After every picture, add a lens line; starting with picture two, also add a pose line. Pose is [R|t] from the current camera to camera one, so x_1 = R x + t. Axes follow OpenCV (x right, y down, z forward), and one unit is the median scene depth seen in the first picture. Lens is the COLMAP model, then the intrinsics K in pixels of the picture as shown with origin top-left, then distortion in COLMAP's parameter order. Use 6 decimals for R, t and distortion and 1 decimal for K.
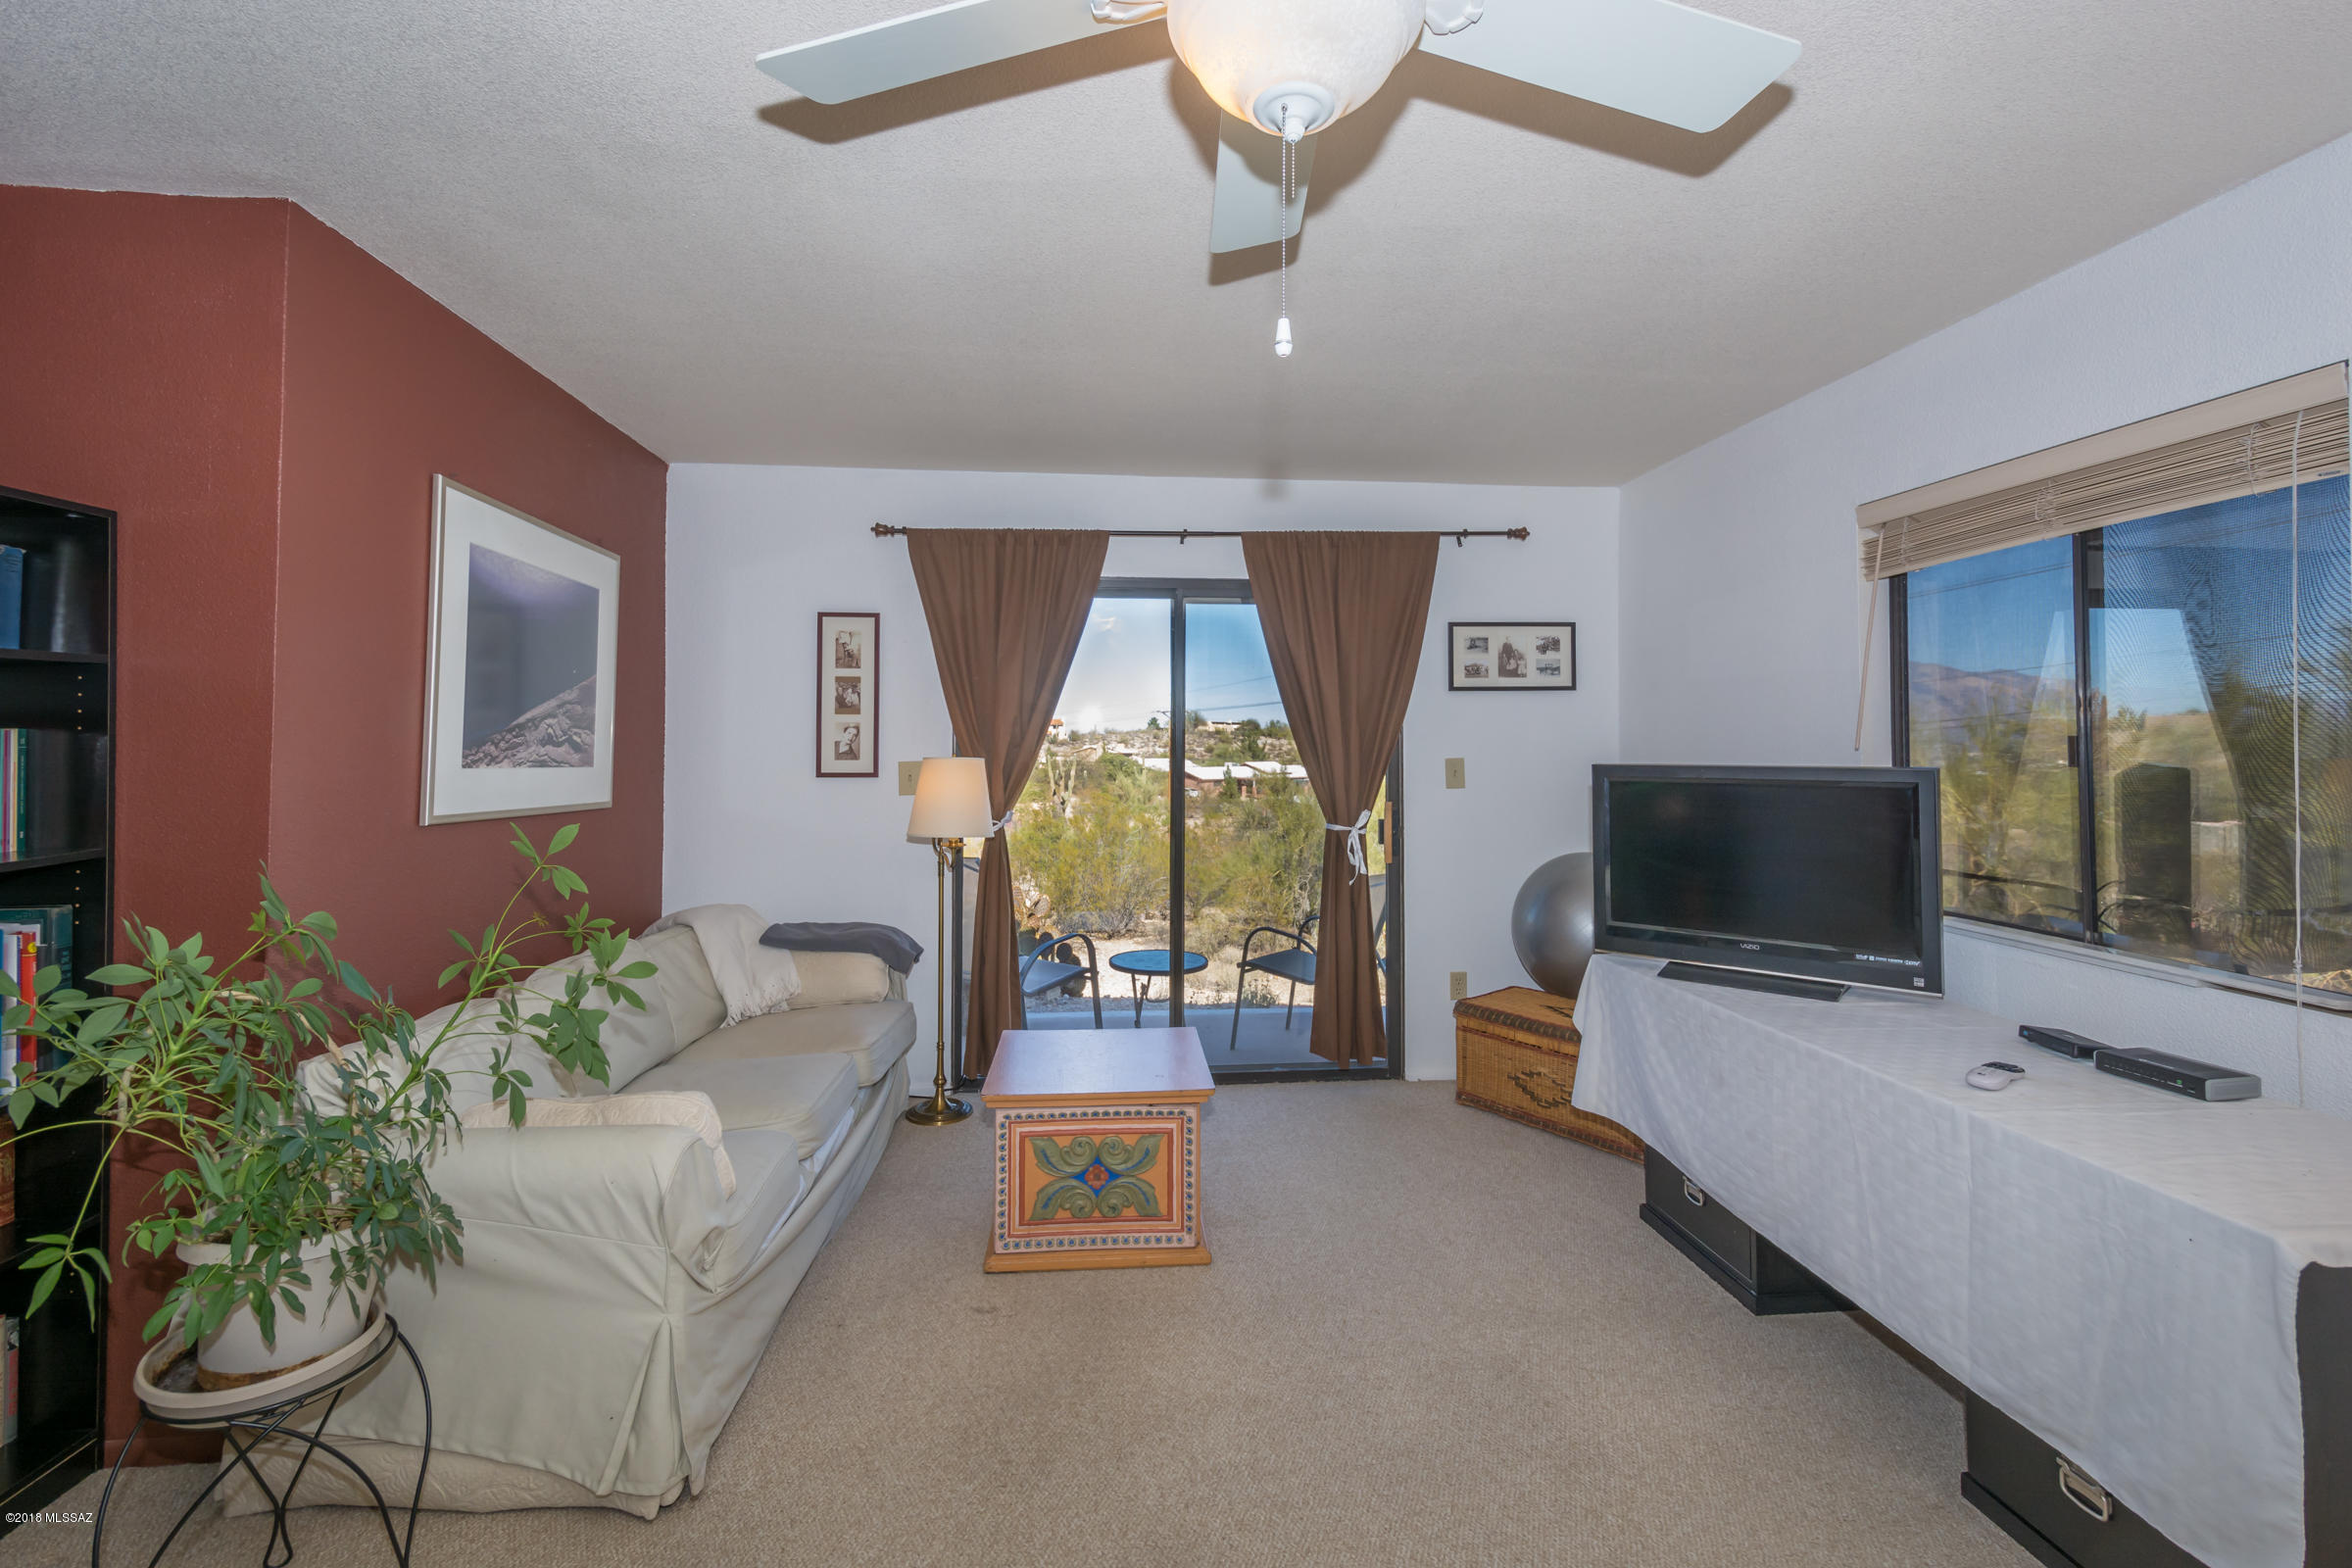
lens RADIAL K [[1047.0, 0, 1181.5], [0, 1047.0, 713.5], [0, 0, 1]] dist [0.019700, -0.007505]
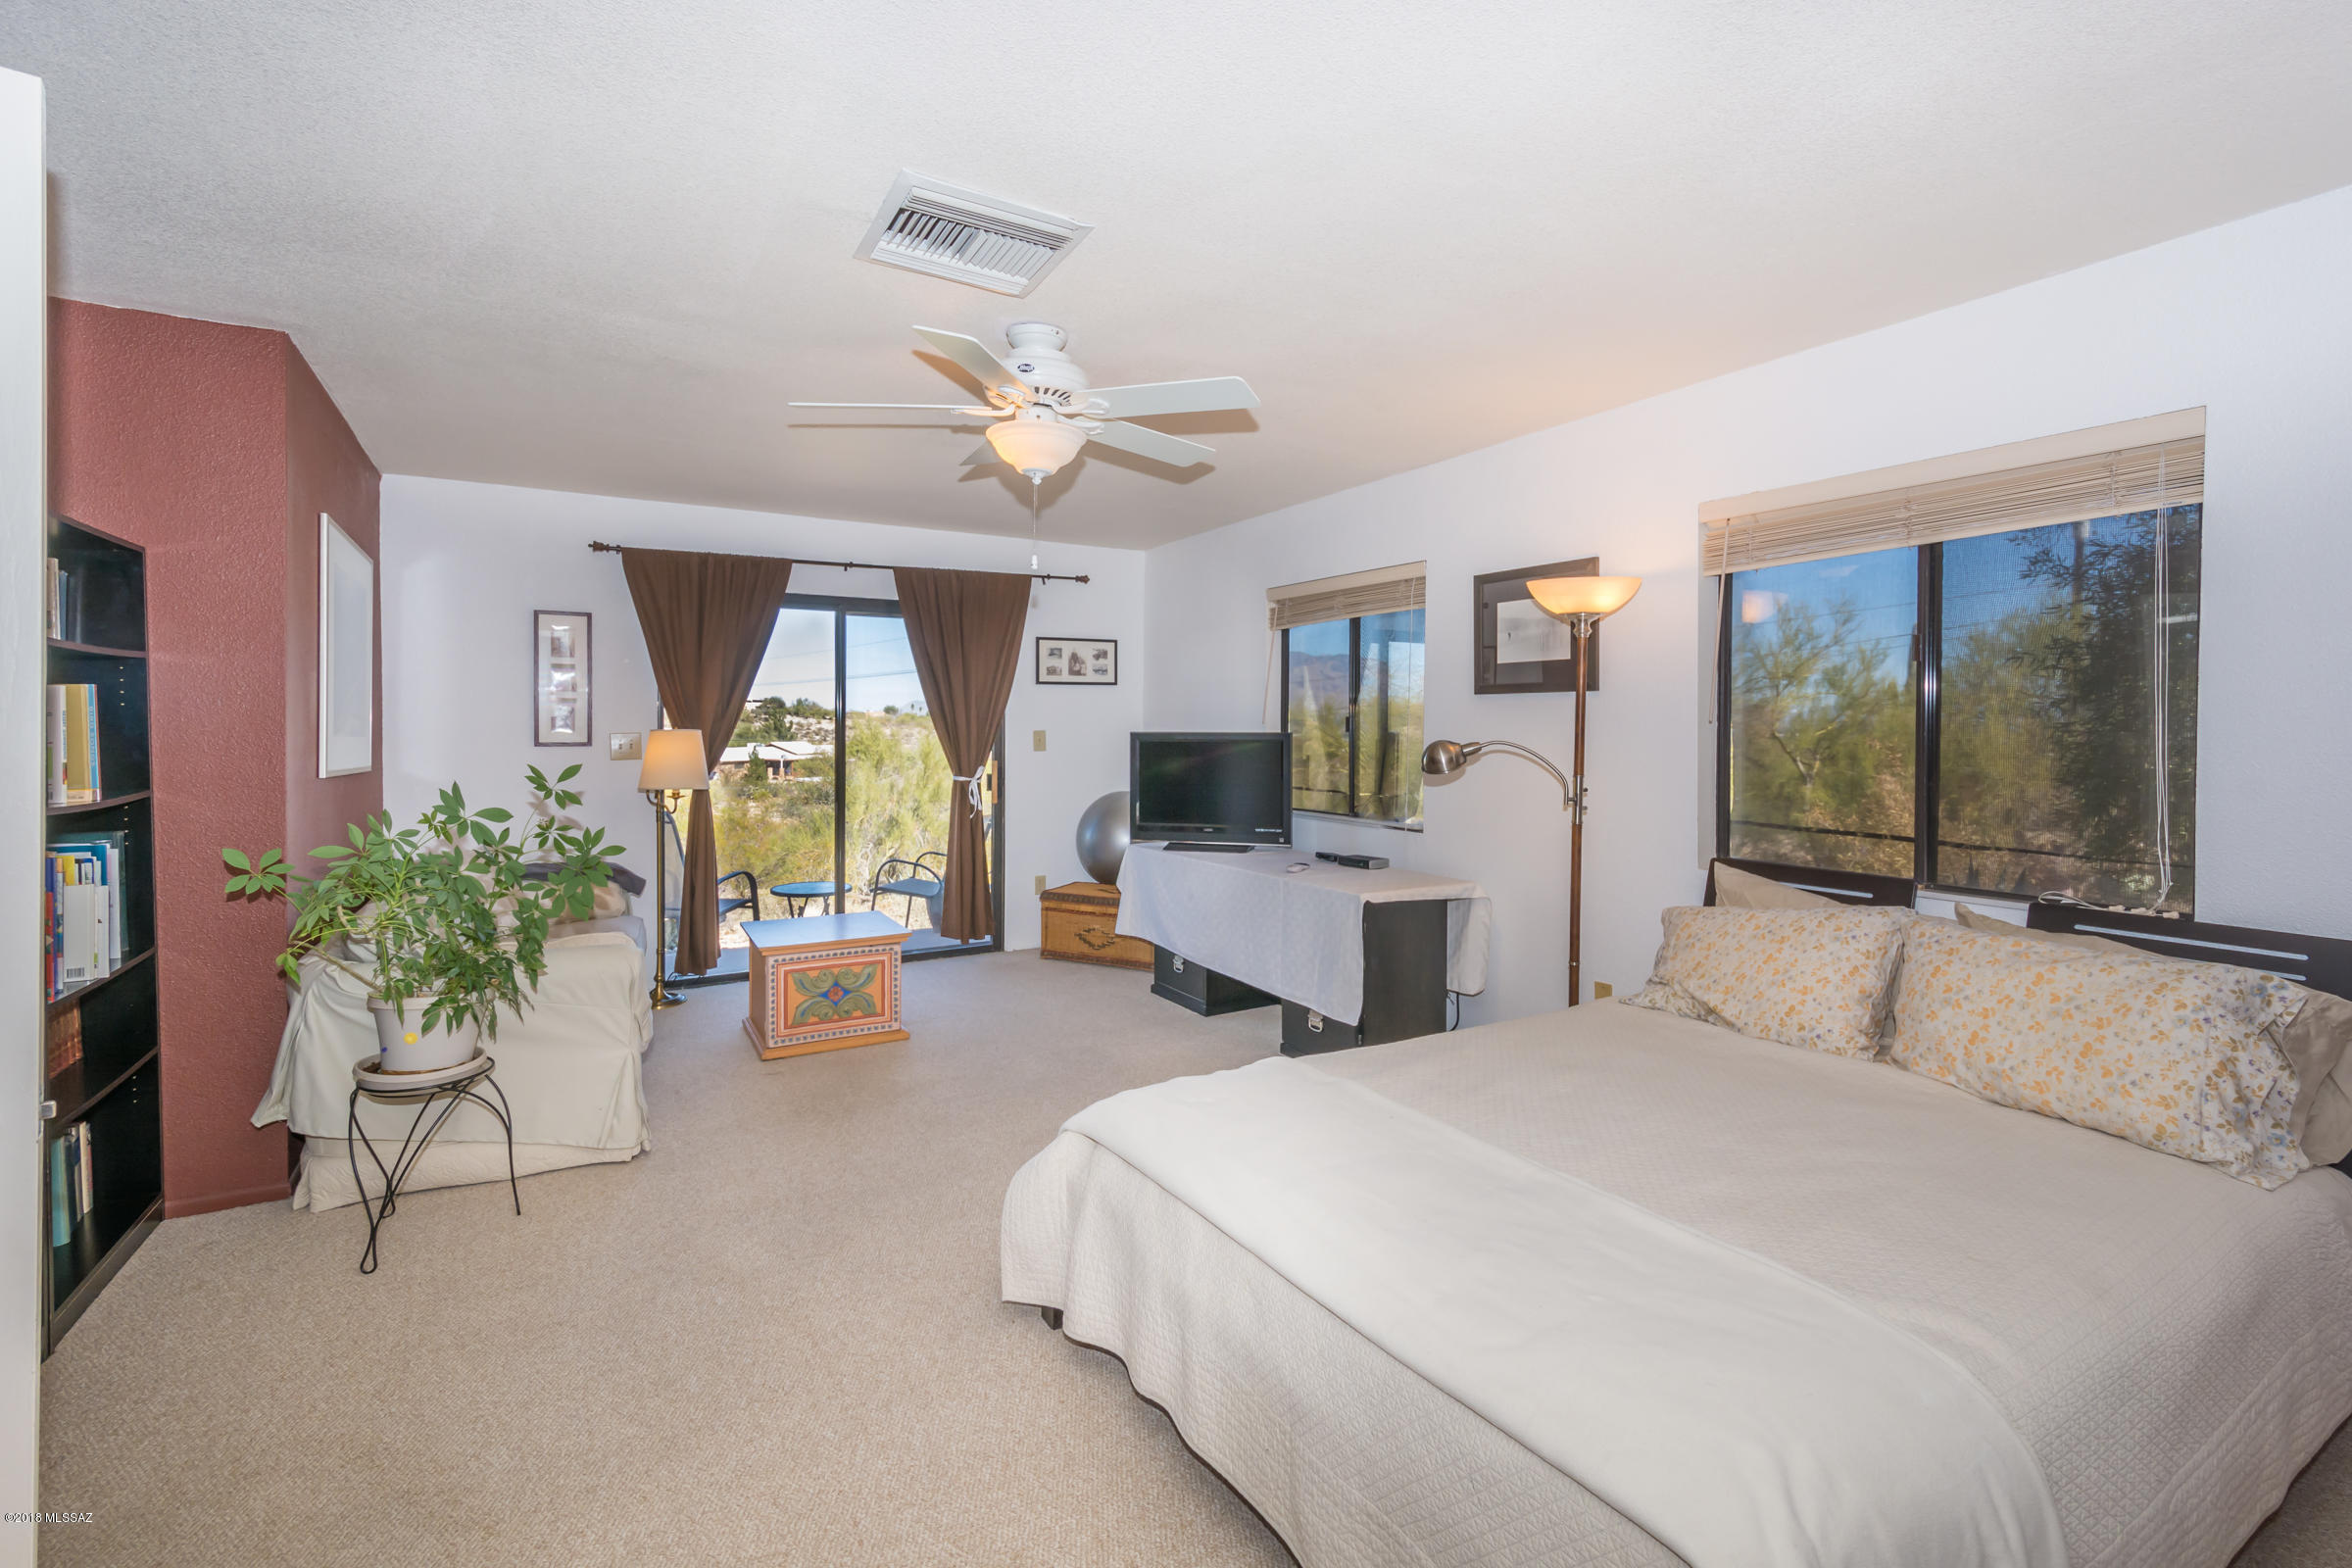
lens RADIAL K [[1047.0, 0, 1181.5], [0, 1047.0, 713.5], [0, 0, 1]] dist [0.019700, -0.007505]
pose [[0.906042, 0.006186, 0.423143, -0.188616], [-0.014463, 0.999762, 0.016354, -0.008388], [-0.422941, -0.020937, 0.905915, -0.428876]]
